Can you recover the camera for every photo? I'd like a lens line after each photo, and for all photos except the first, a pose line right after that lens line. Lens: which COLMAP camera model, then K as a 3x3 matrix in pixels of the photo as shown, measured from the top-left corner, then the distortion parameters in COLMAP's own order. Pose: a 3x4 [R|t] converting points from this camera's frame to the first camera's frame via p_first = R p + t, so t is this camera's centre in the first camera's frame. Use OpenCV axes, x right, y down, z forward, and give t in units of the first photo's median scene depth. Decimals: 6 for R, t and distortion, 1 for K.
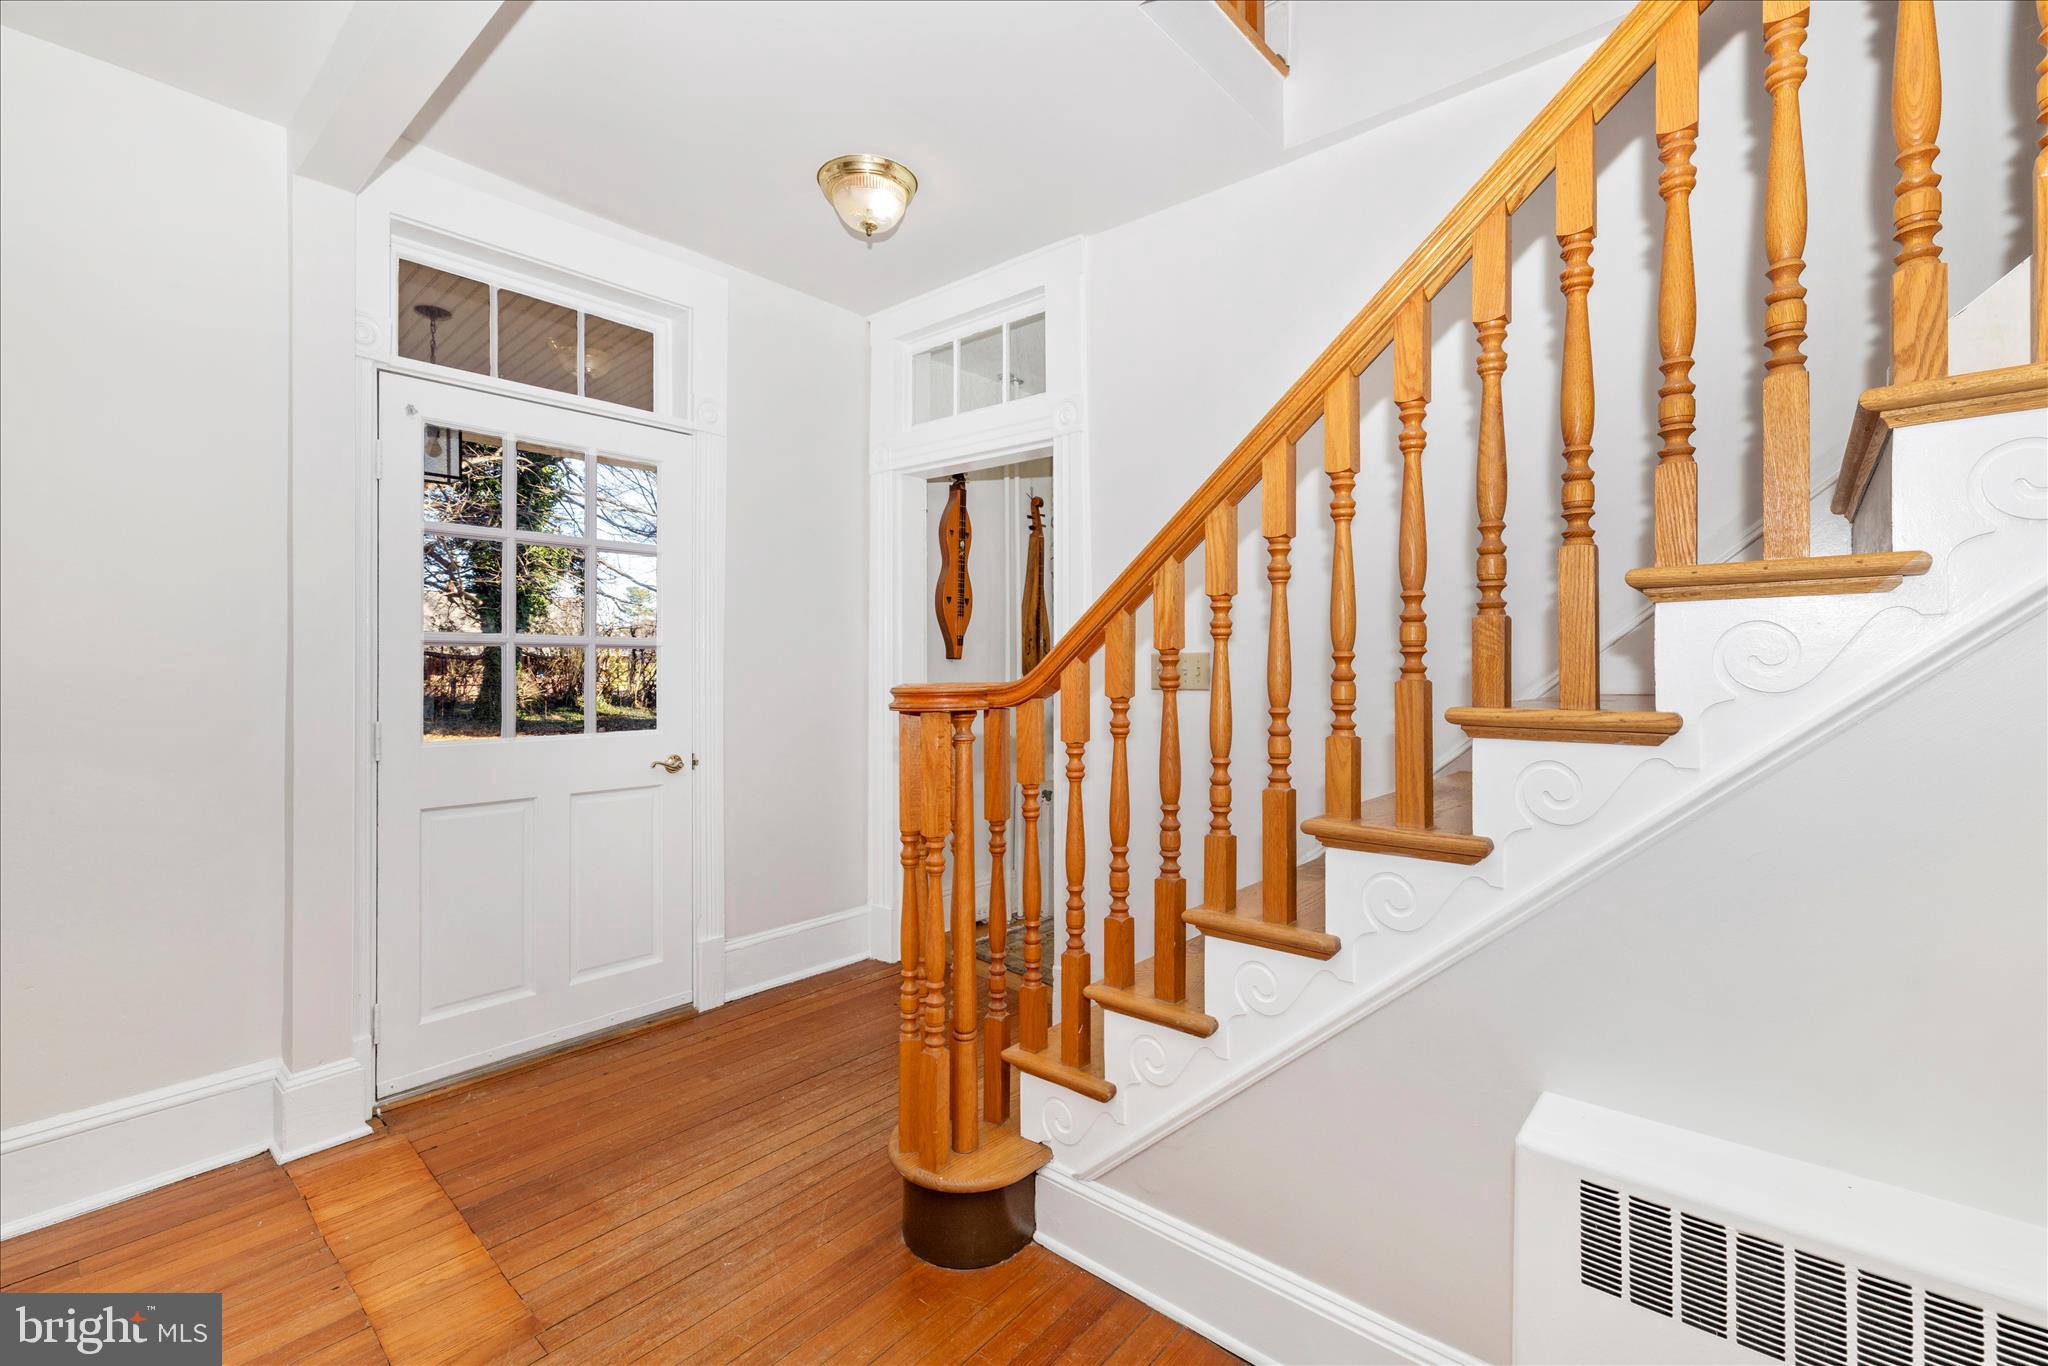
lens RADIAL K [[875.9, 0, 1024.7], [0, 875.9, 673.9], [0, 0, 1]] dist [-0.009567, -0.004443]
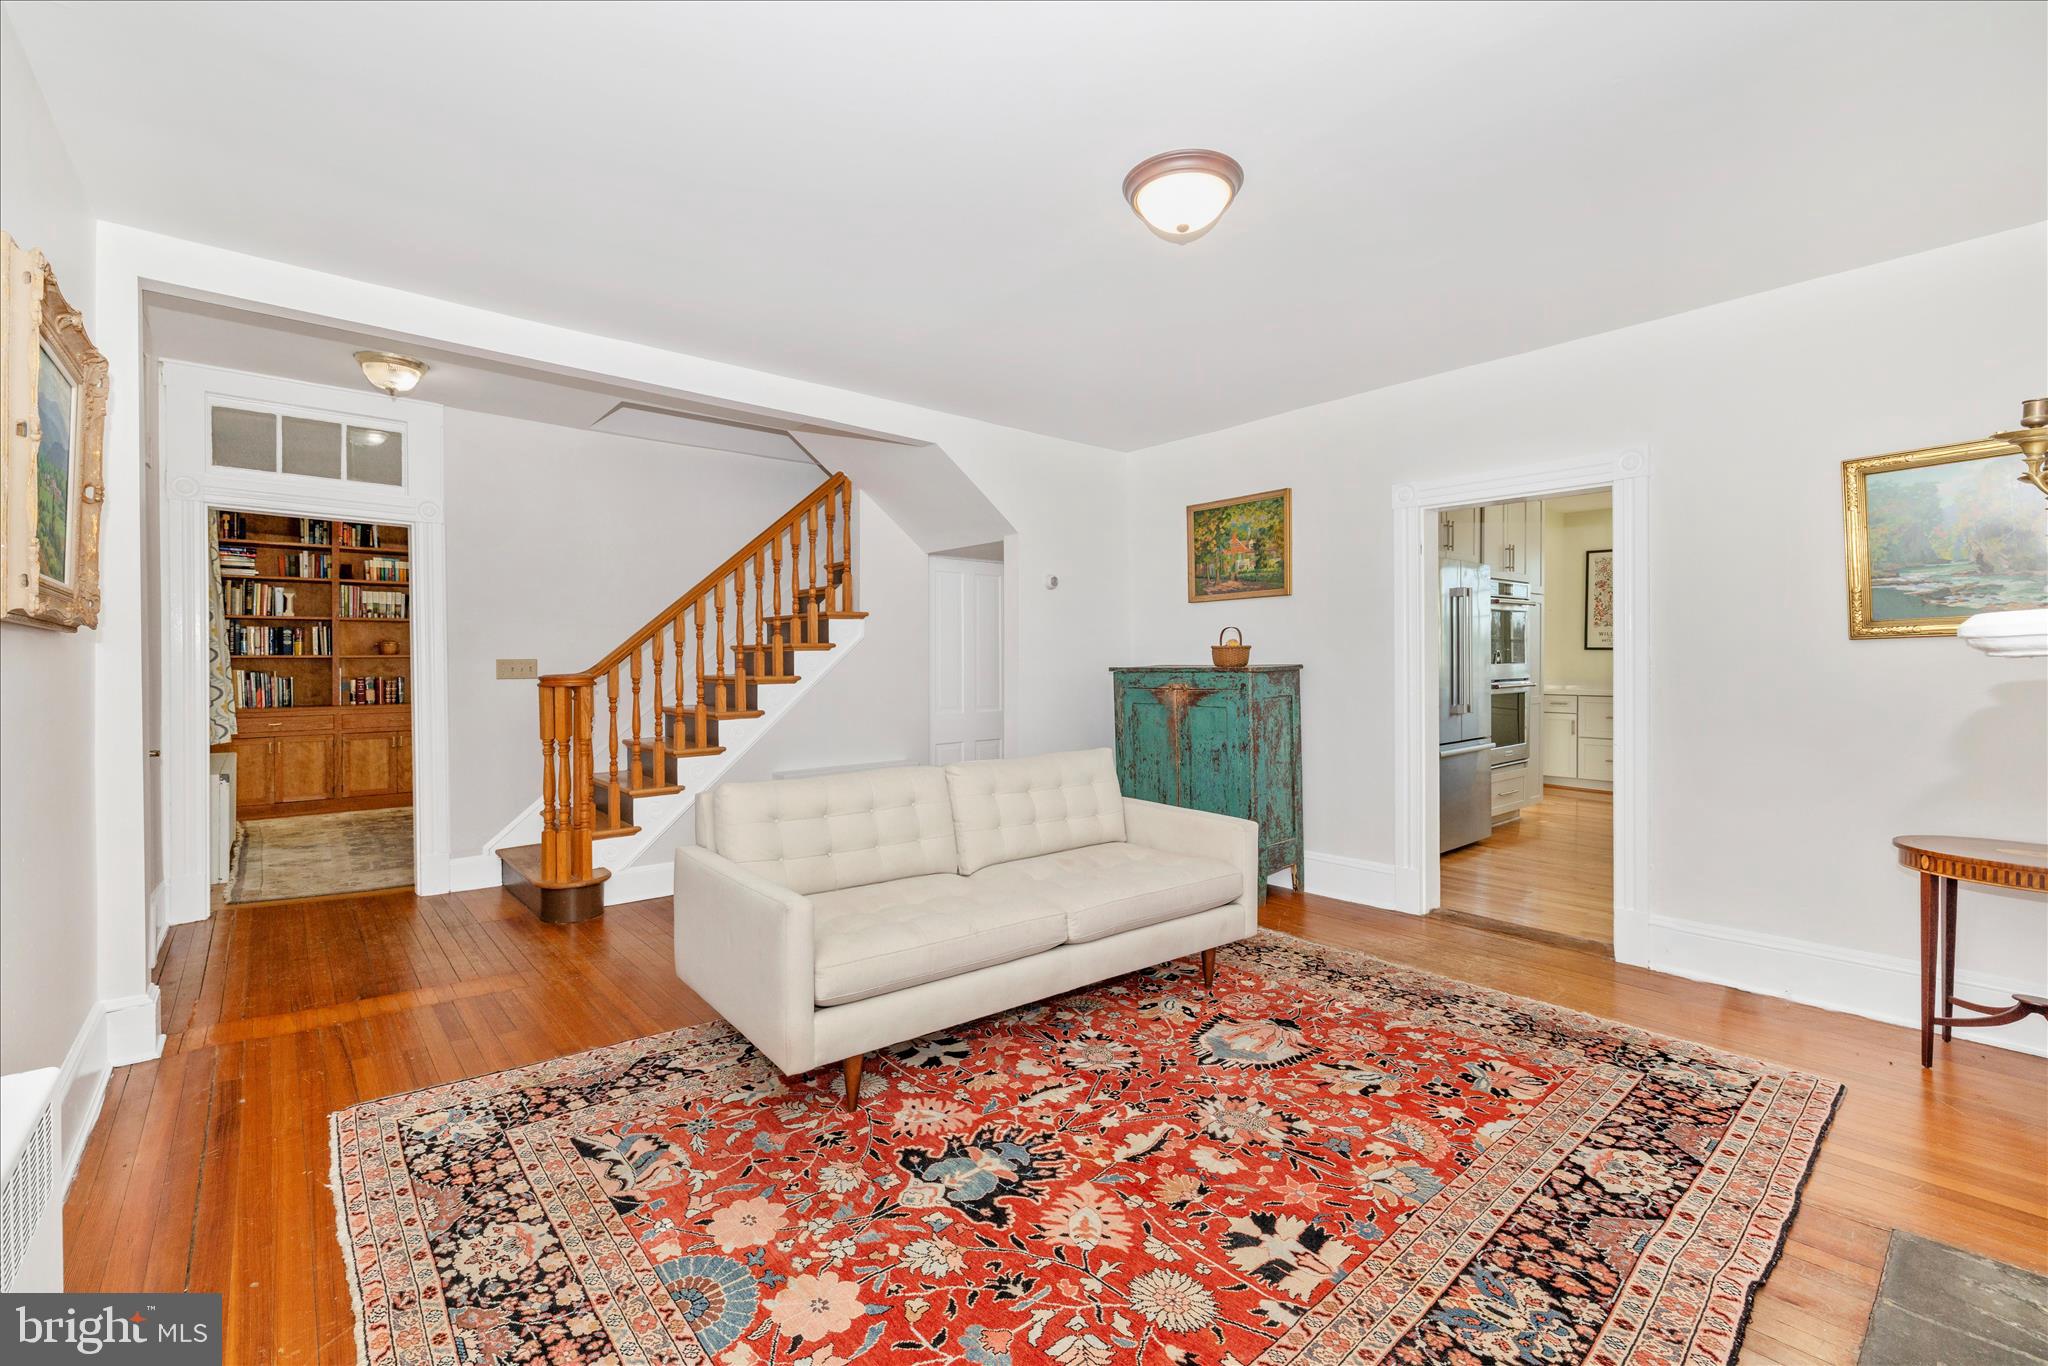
lens RADIAL K [[875.9, 0, 1024.3], [0, 875.9, 674.1], [0, 0, 1]] dist [-0.009567, -0.004443]
pose [[0.140303, -0.006468, 0.990088, -2.220145], [0.009318, 0.999943, 0.005212, 0.013723], [-0.990065, 0.008494, 0.140355, -0.487008]]
